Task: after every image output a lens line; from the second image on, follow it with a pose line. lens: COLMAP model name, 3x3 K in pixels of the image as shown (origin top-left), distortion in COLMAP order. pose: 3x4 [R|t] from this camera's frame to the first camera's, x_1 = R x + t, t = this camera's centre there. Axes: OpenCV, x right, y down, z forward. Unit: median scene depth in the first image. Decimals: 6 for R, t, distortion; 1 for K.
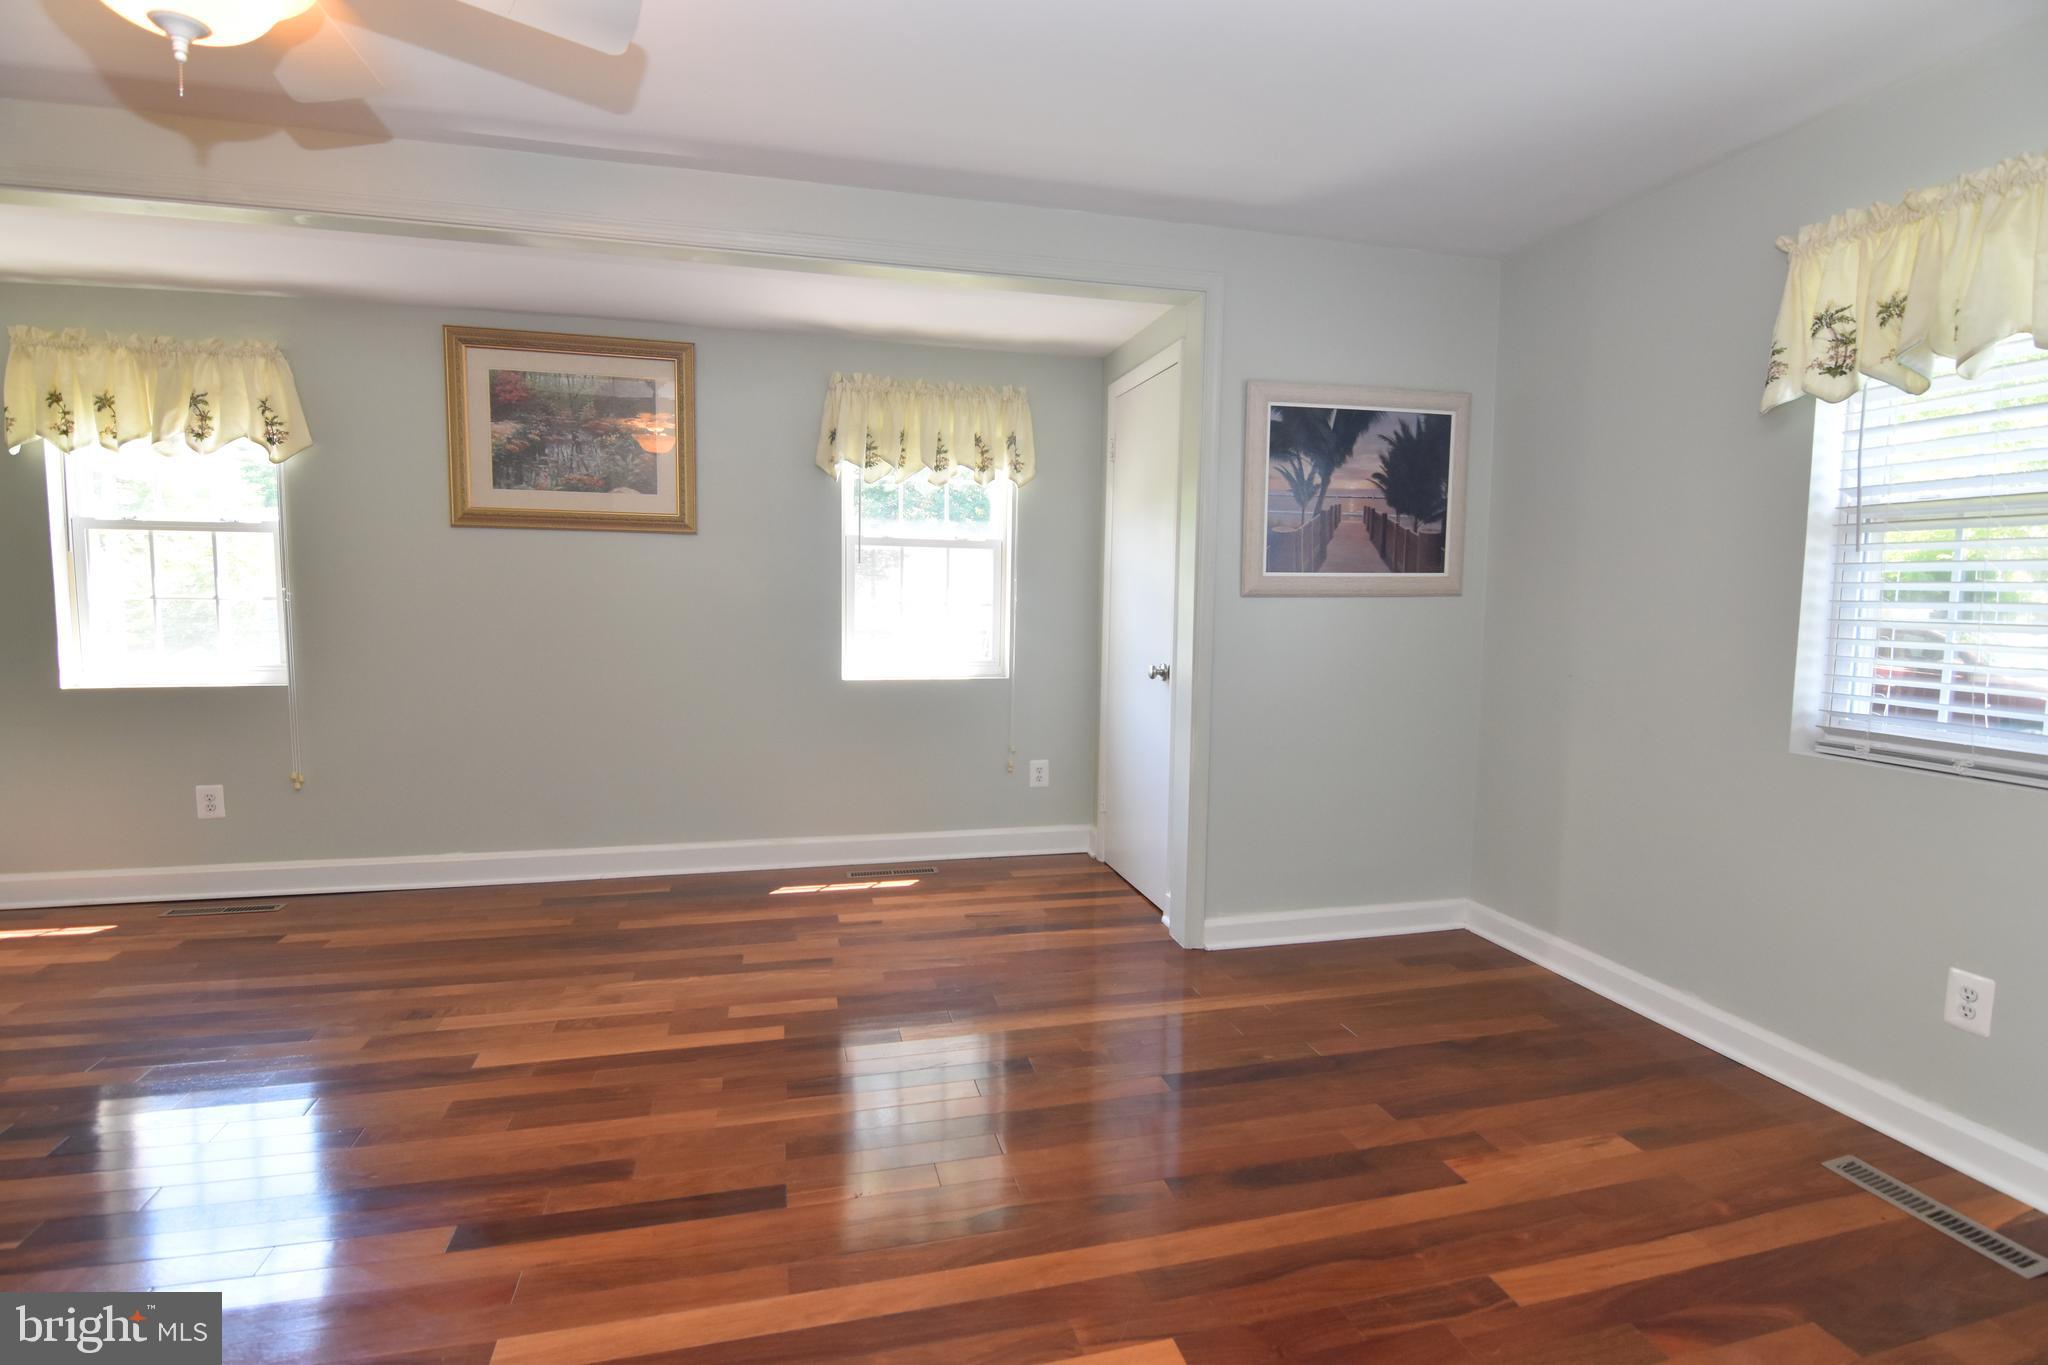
lens RADIAL K [[990.4, 0, 1030.6], [0, 990.4, 682.8], [0, 0, 1]] dist [-0.004367, -0.012499]
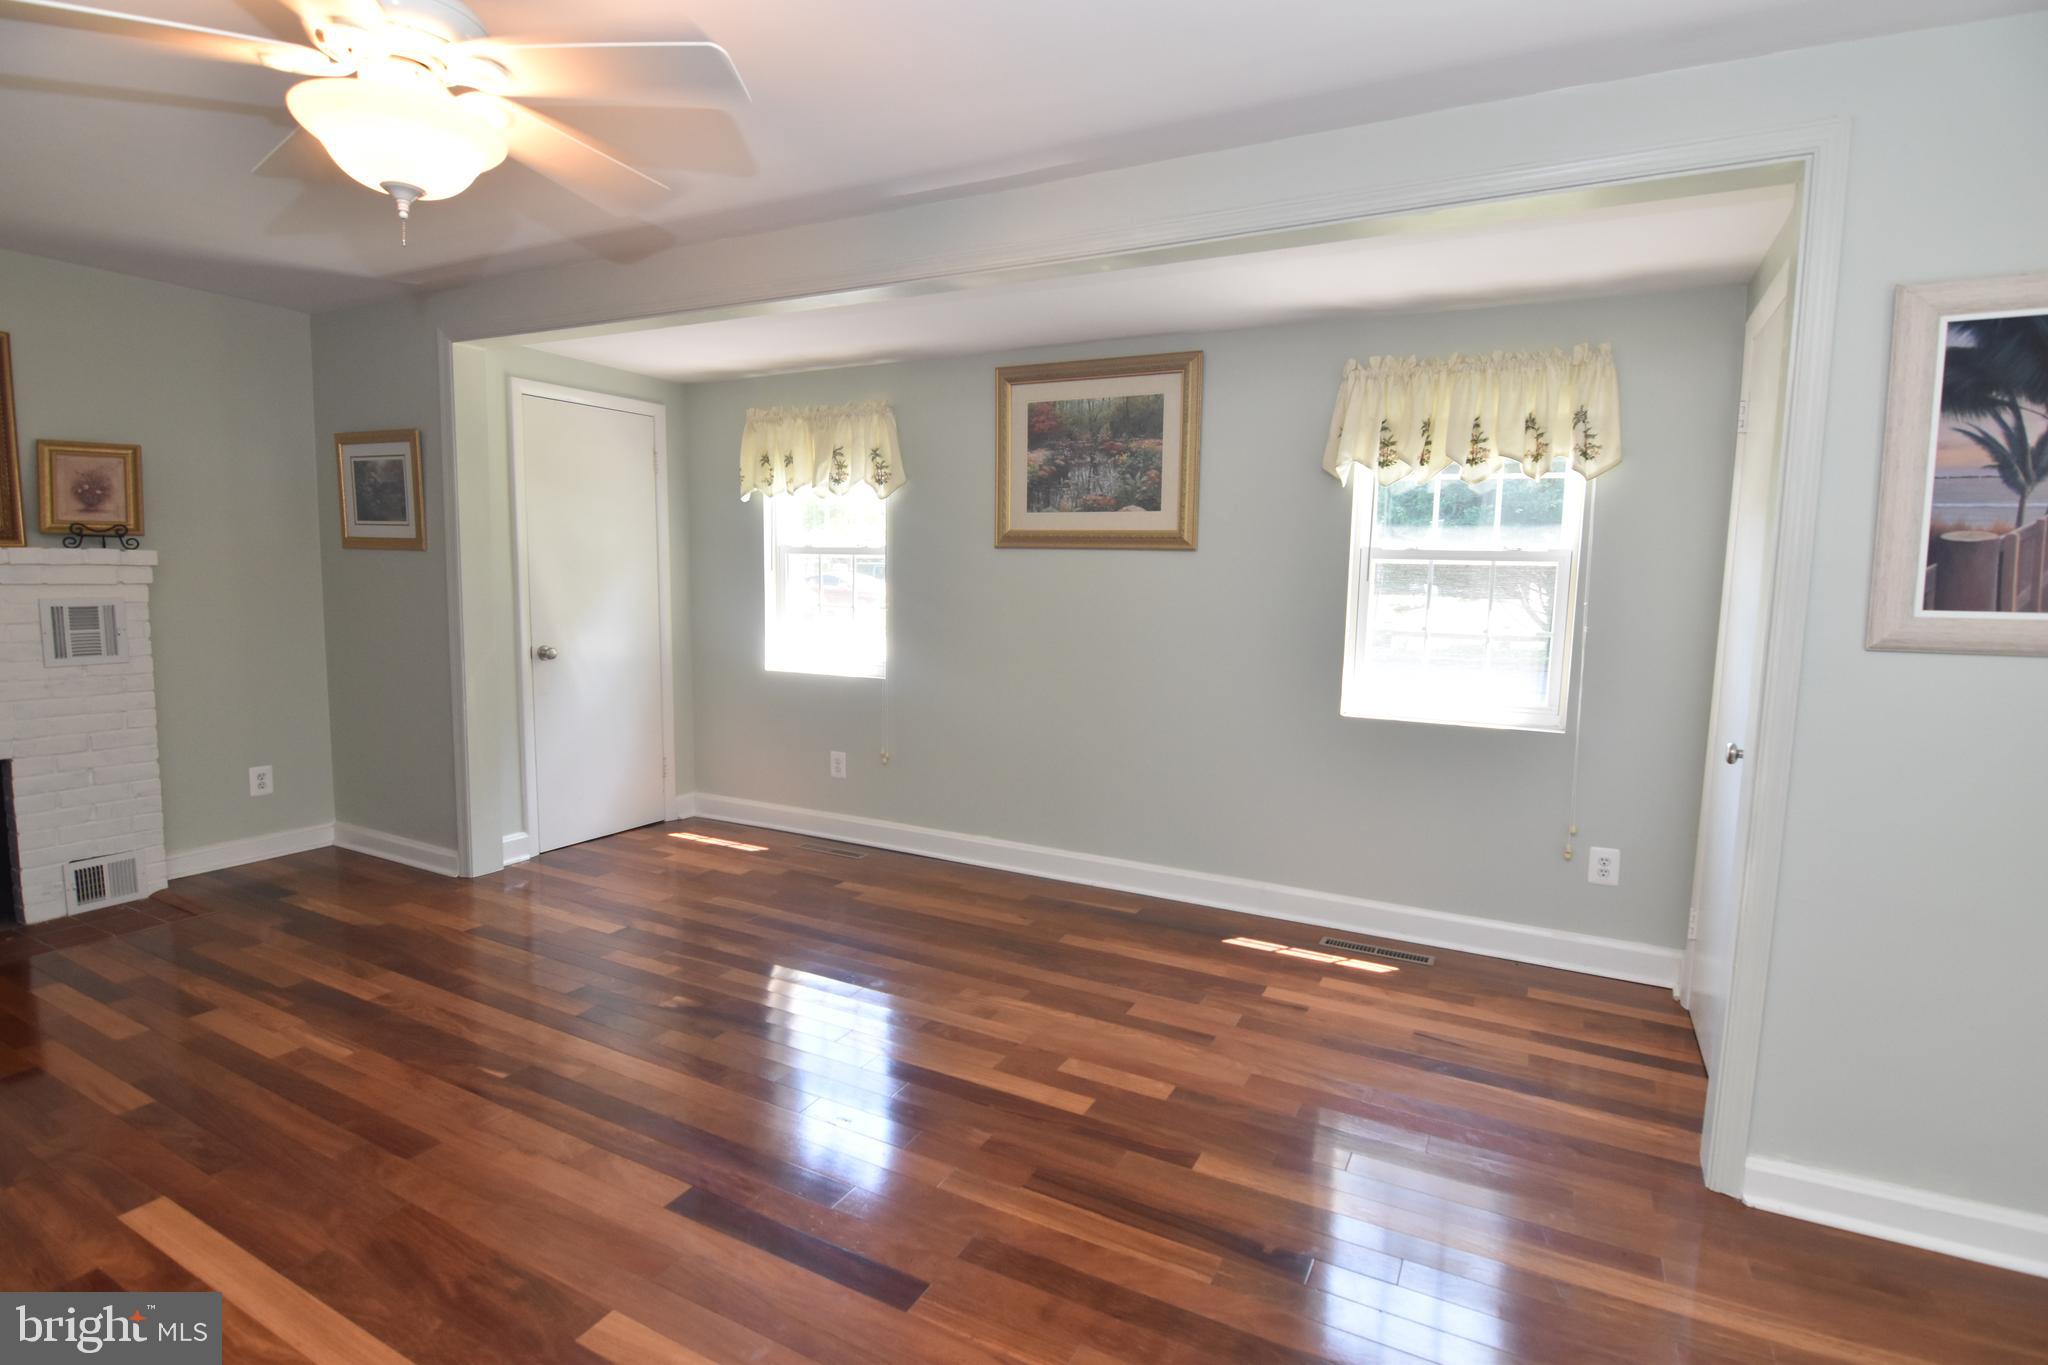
lens RADIAL K [[990.4, 0, 1030.6], [0, 990.4, 682.8], [0, 0, 1]] dist [-0.004367, -0.012499]
pose [[0.739948, 0.073667, -0.668618, 0.210049], [-0.071691, 0.996960, 0.030503, -0.043606], [0.668833, 0.025363, 0.742980, 0.199541]]
